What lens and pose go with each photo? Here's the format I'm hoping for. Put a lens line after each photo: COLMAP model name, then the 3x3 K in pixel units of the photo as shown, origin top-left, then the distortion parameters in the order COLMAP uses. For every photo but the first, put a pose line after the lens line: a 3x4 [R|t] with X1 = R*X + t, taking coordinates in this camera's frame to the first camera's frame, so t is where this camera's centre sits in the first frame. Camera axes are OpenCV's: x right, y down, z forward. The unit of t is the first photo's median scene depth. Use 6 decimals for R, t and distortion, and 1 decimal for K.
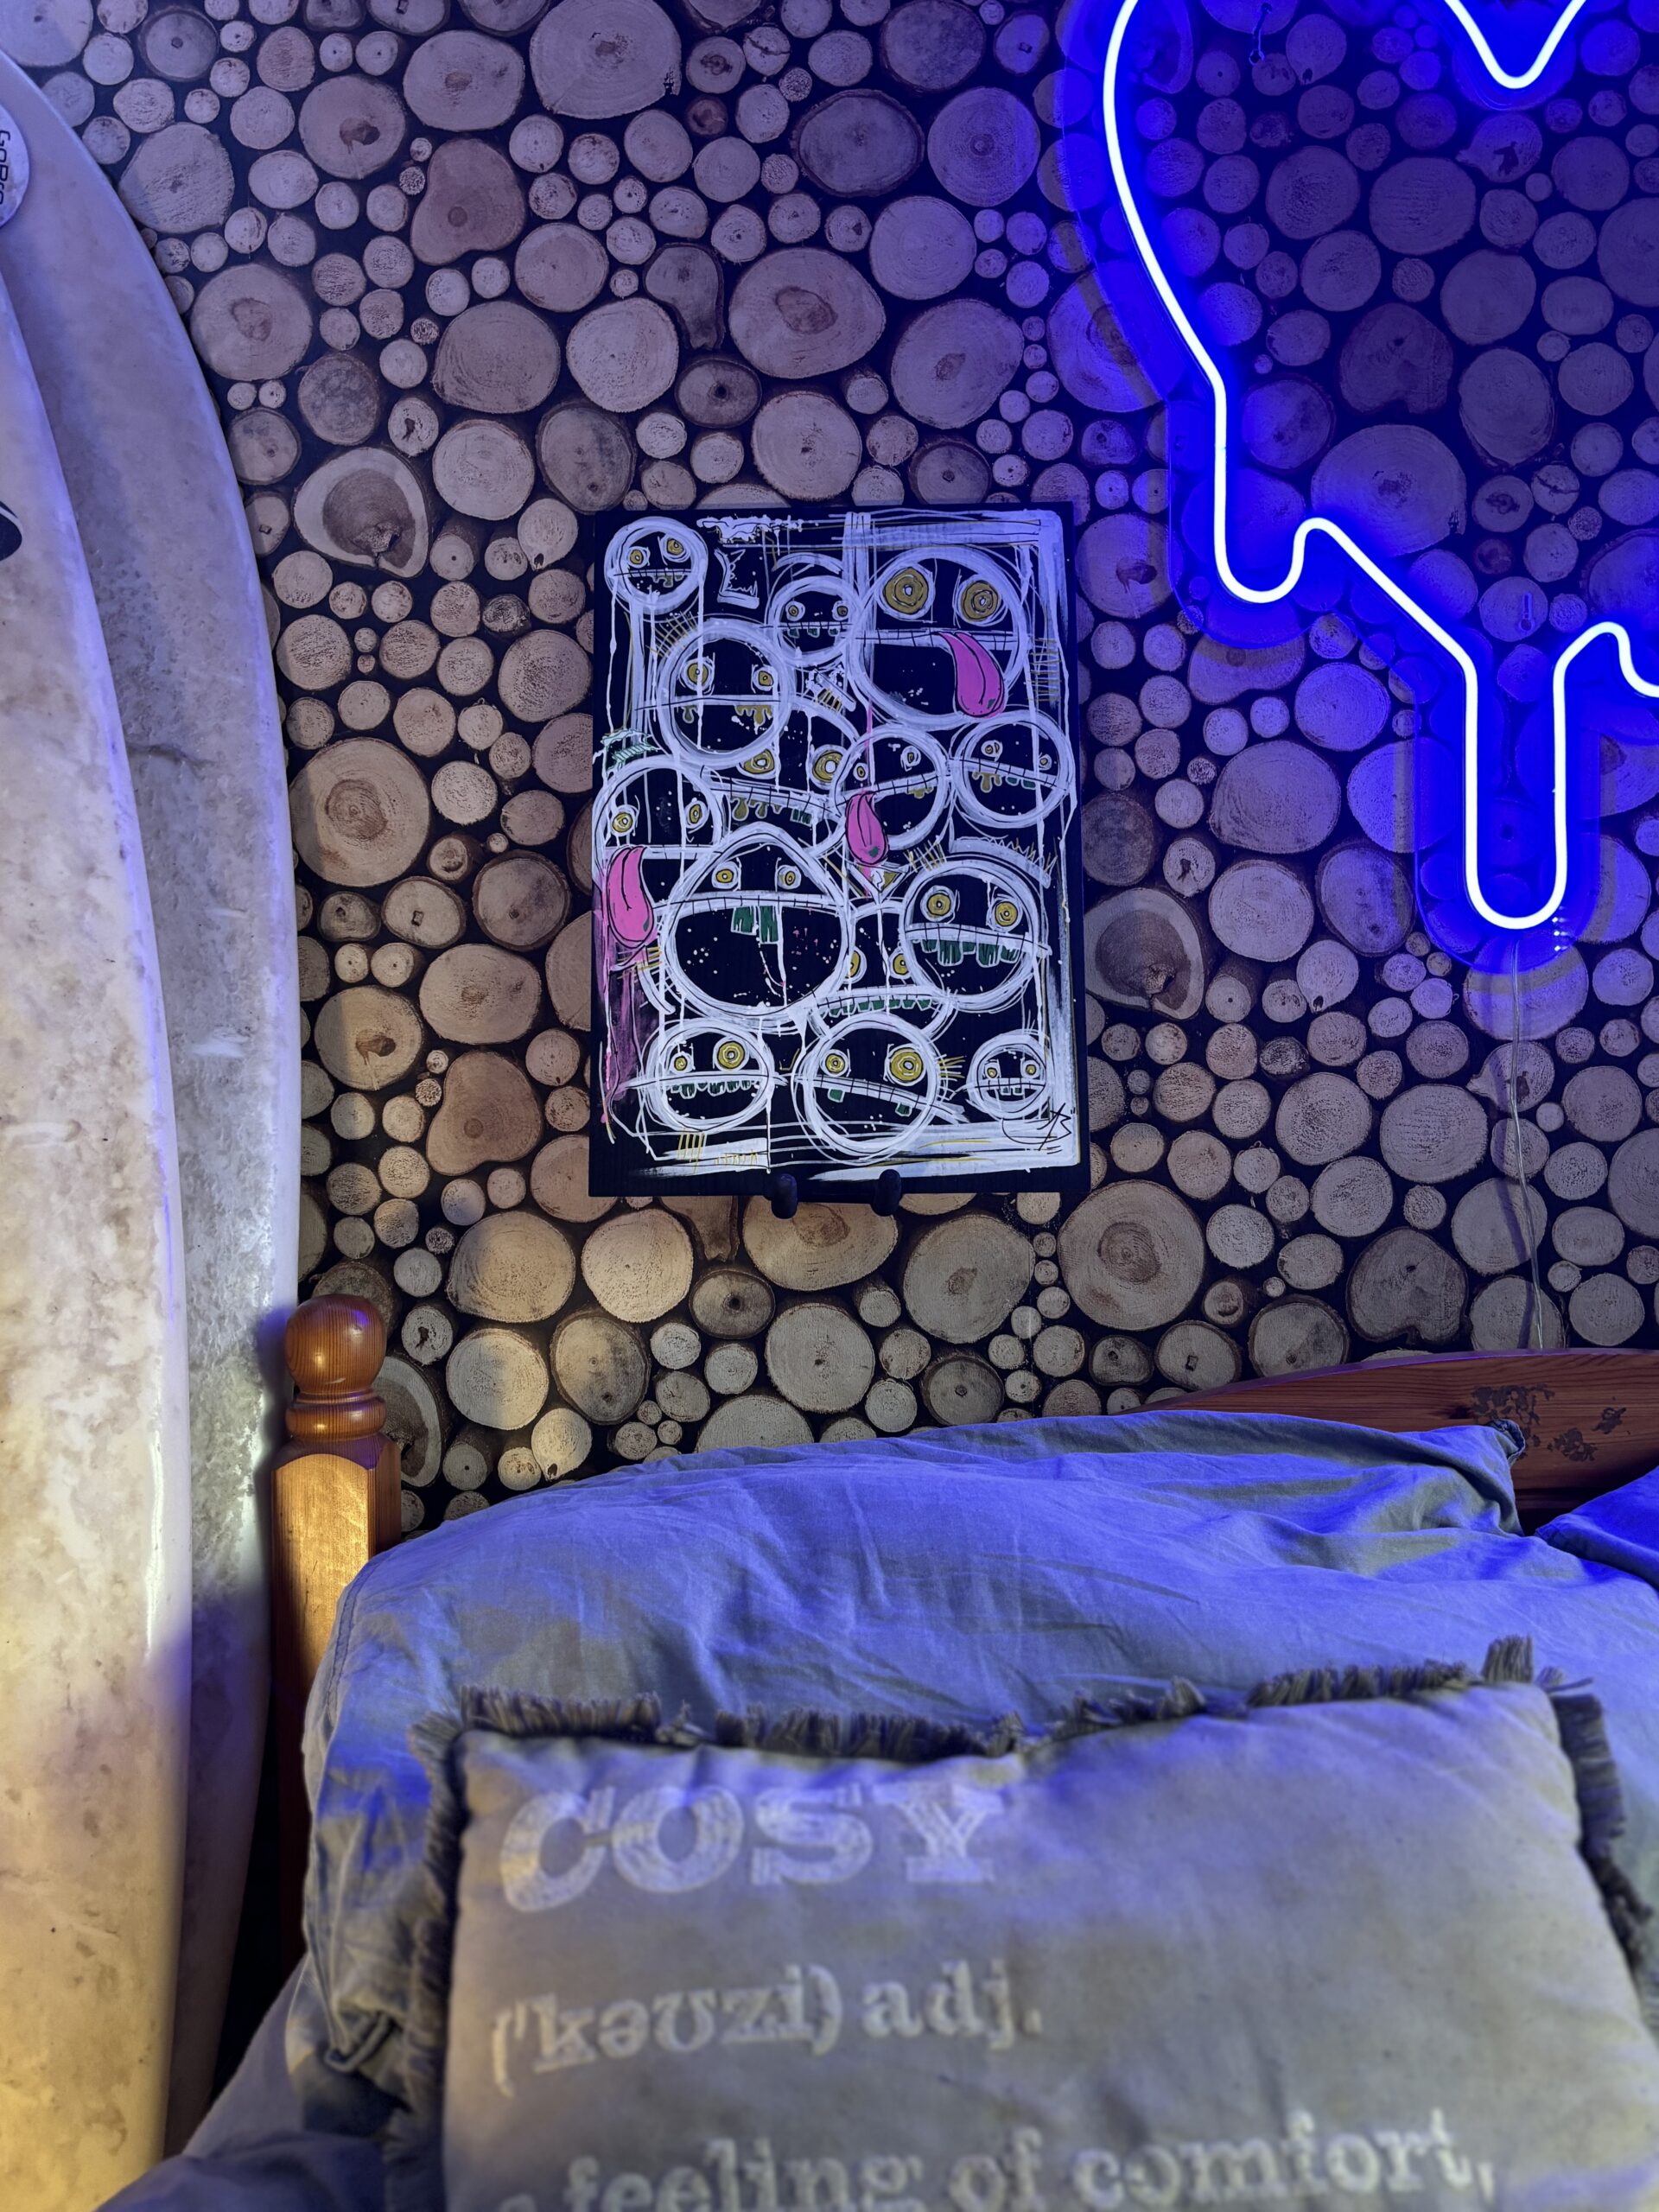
lens RADIAL K [[1811.9, 0, 838.4], [0, 1811.9, 1117.4], [0, 0, 1]] dist [0.051594, -0.068800]
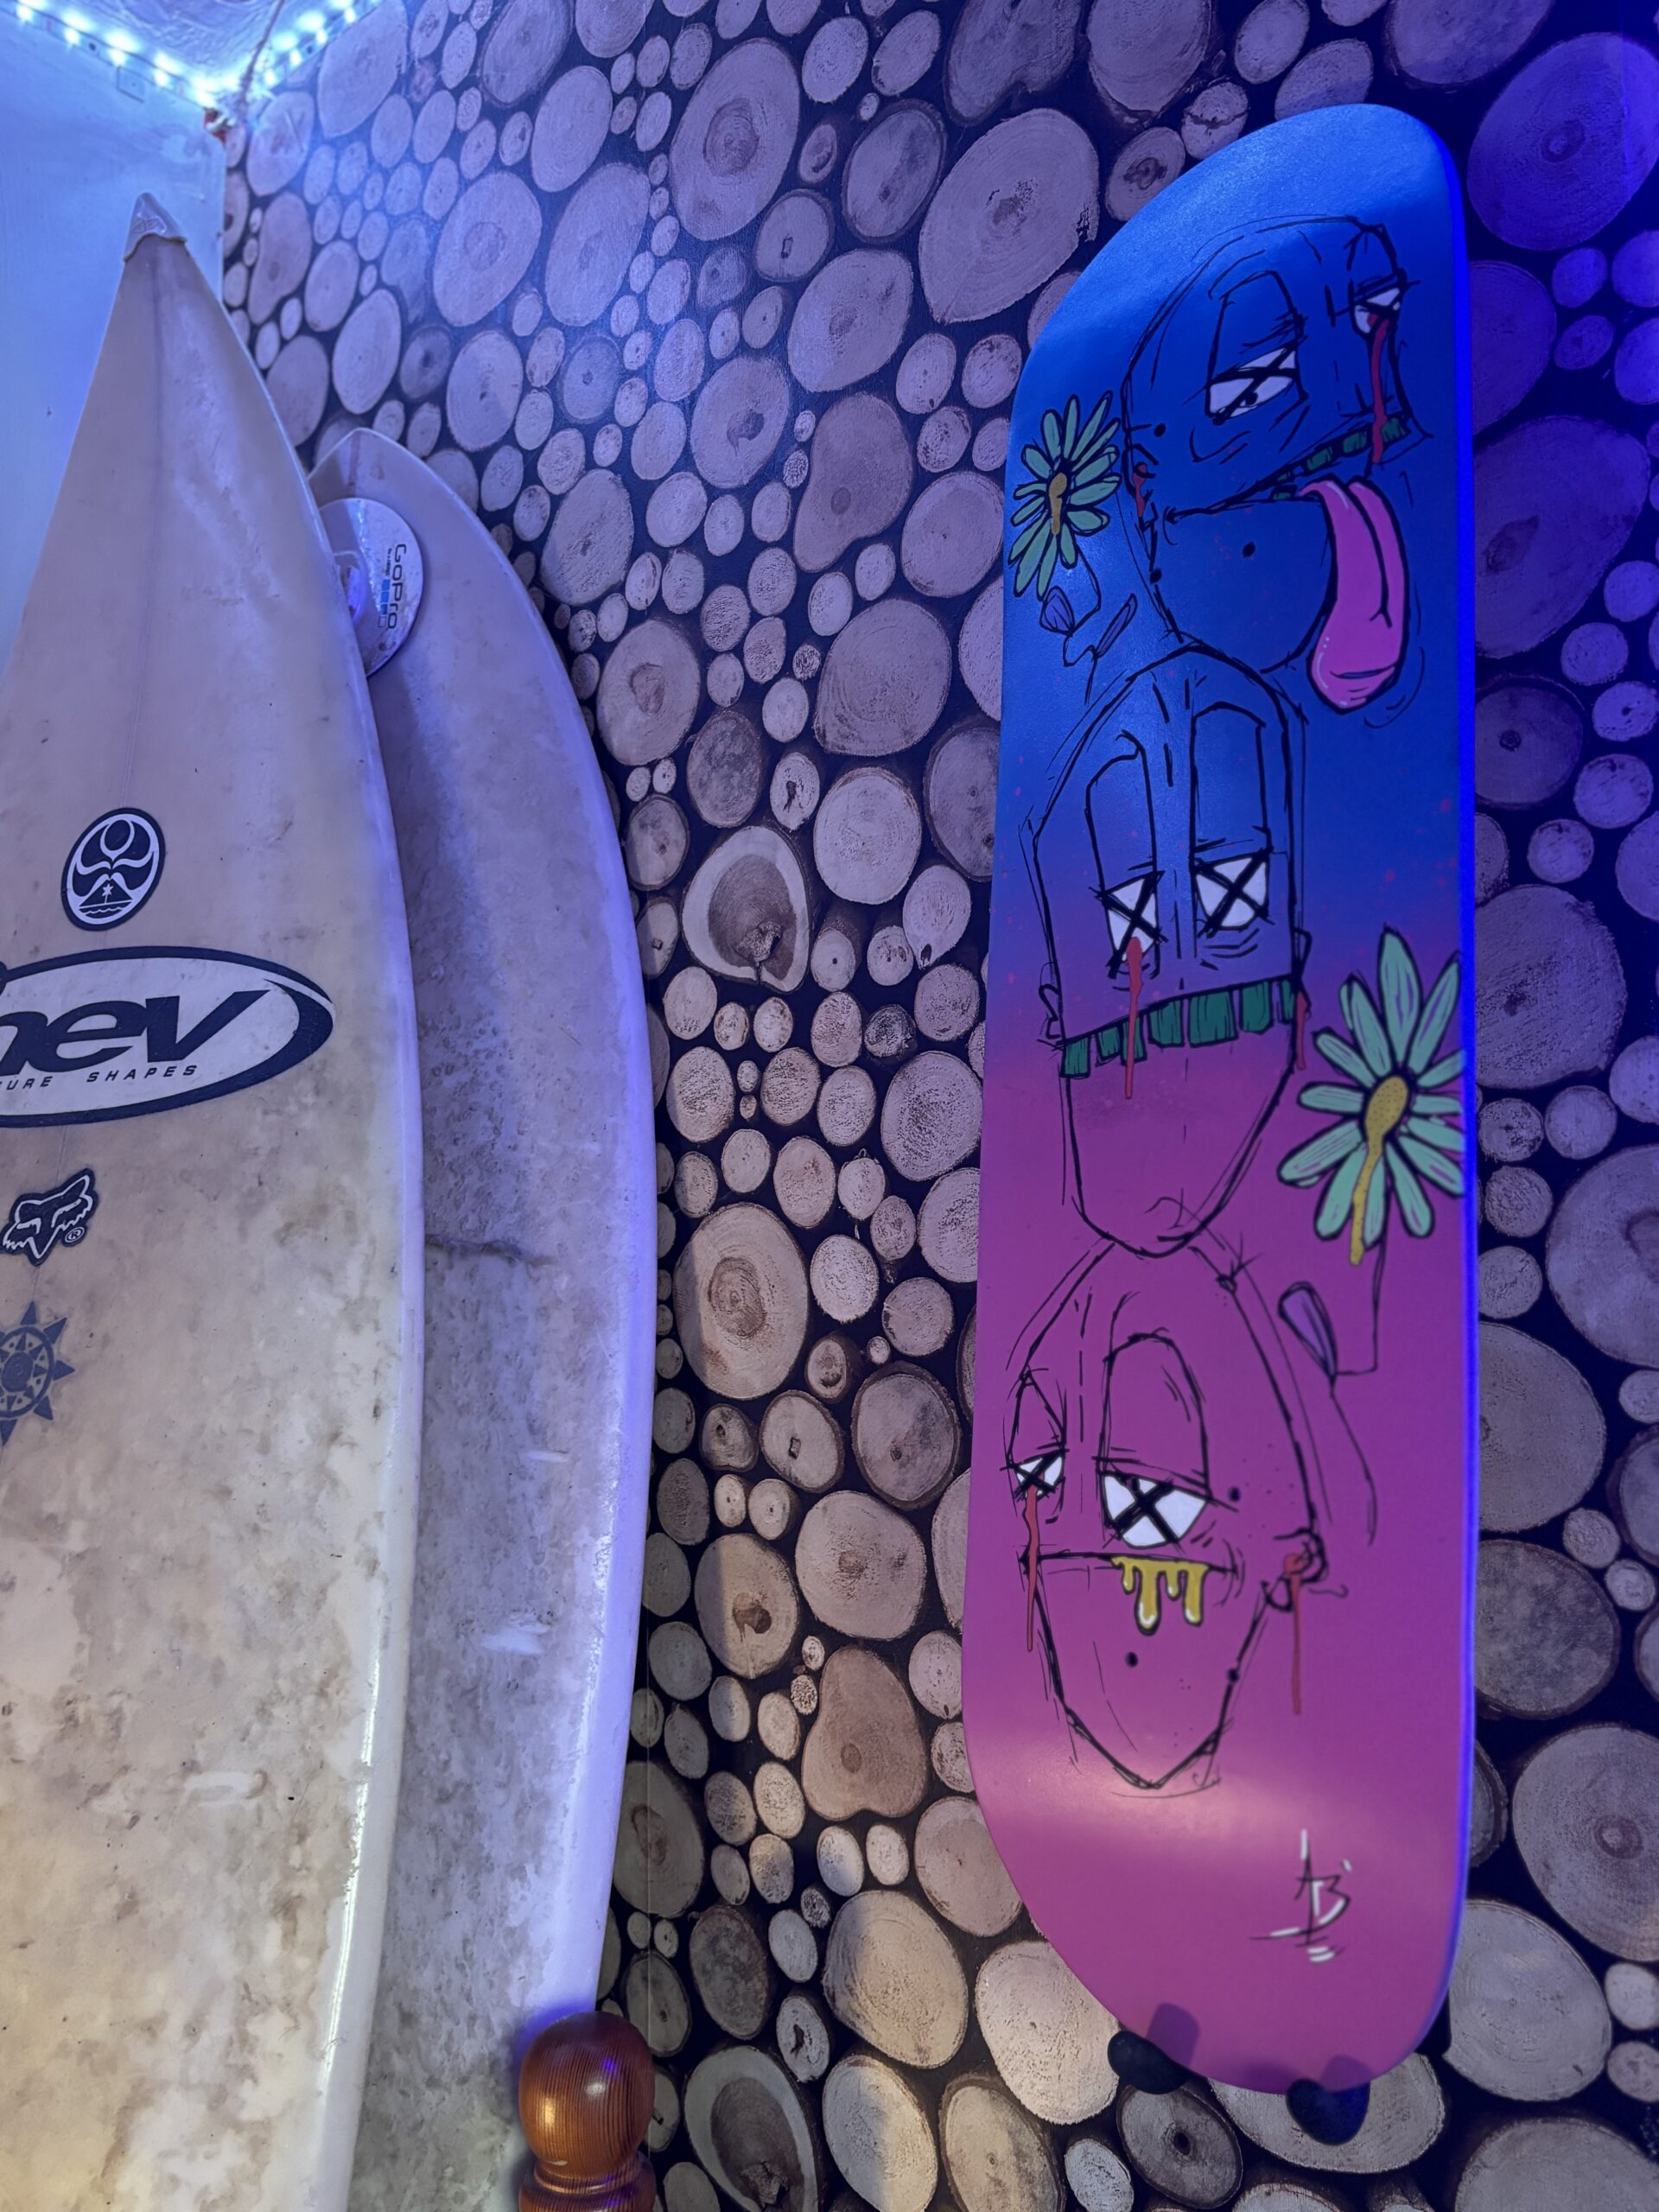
lens RADIAL K [[1811.9, 0, 838.4], [0, 1811.9, 1117.4], [0, 0, 1]] dist [0.051594, -0.068800]
pose [[0.770551, -0.030870, -0.636631, 0.253497], [0.000001, 0.998827, -0.048432, -0.207854], [0.637379, 0.037319, 0.769646, 0.441276]]
